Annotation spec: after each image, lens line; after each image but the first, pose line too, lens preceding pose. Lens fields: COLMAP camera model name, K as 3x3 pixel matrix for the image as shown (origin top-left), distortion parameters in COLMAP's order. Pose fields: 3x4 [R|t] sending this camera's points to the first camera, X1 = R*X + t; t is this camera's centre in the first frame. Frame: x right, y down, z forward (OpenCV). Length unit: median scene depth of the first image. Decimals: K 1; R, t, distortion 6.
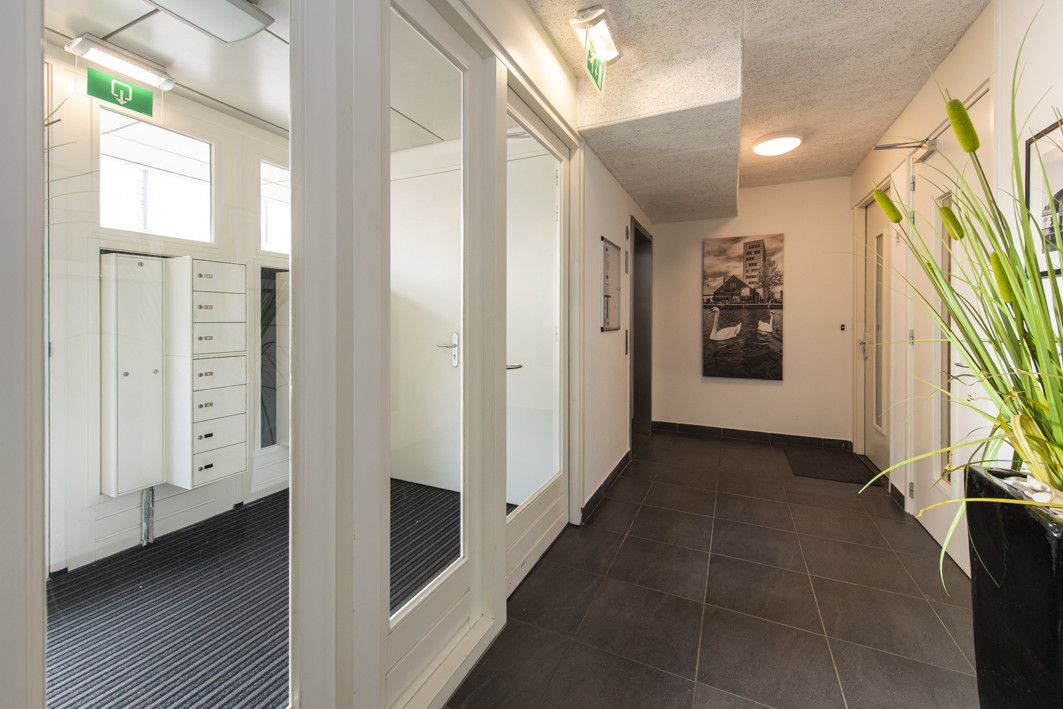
lens RADIAL K [[429.4, 0, 529.0], [0, 429.4, 337.5], [0, 0, 1]] dist [0.000550, -0.000084]
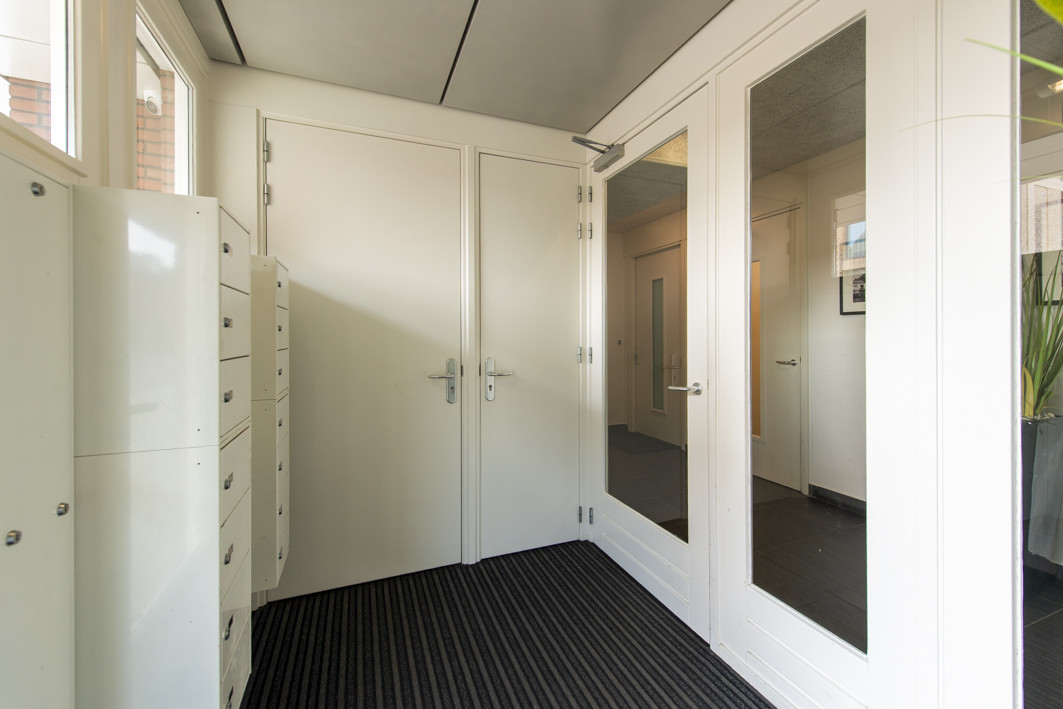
lens RADIAL K [[429.4, 0, 529.0], [0, 429.4, 337.5], [0, 0, 1]] dist [0.000550, -0.000084]
pose [[0.680295, -0.005922, 0.732914, -0.712150], [0.023604, 0.999626, -0.013833, -0.038109], [-0.732558, 0.026710, 0.680180, 0.400640]]
